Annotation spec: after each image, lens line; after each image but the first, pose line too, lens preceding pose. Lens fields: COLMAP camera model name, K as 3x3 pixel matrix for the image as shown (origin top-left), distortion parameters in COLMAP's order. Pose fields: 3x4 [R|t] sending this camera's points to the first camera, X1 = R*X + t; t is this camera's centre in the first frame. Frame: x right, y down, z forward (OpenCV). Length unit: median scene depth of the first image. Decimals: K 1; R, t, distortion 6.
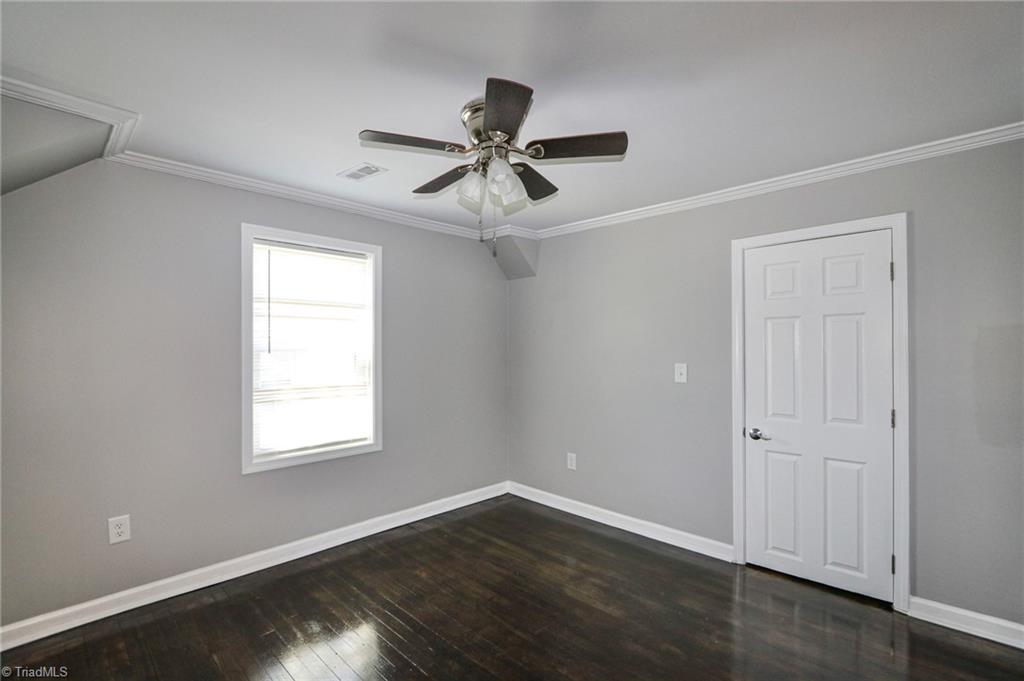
lens RADIAL K [[485.7, 0, 508.0], [0, 485.7, 340.8], [0, 0, 1]] dist [-0.002828, -0.000259]
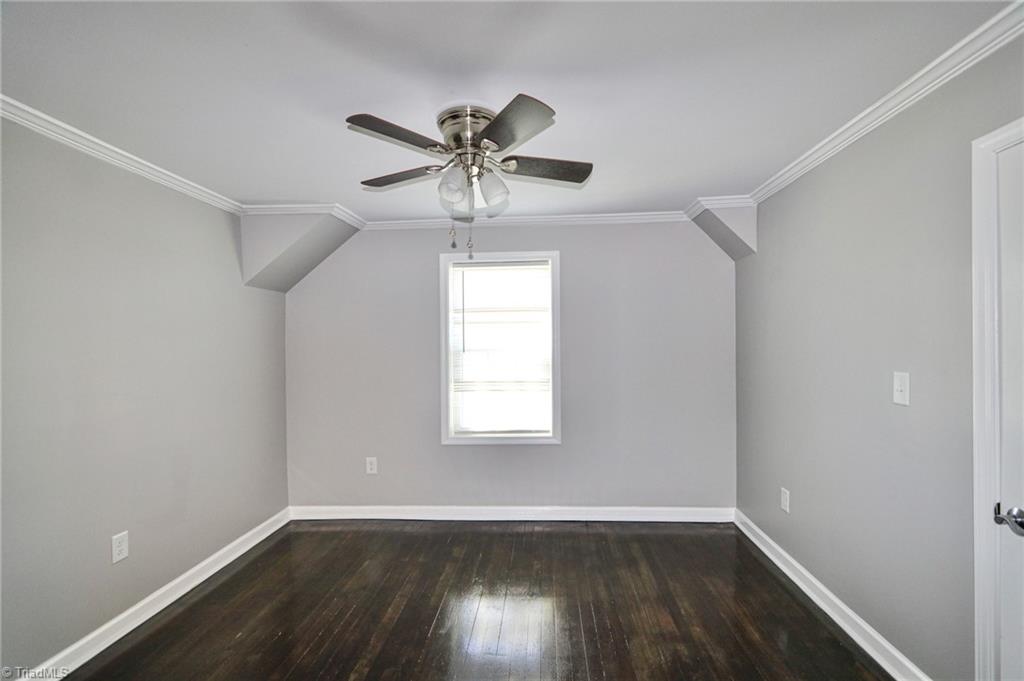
lens RADIAL K [[485.7, 0, 508.0], [0, 485.7, 340.8], [0, 0, 1]] dist [-0.002828, -0.000259]
pose [[0.641796, -0.013195, -0.766762, 0.529255], [0.024346, 0.999699, 0.003175, -0.005809], [0.766489, -0.020706, 0.641923, 0.265267]]
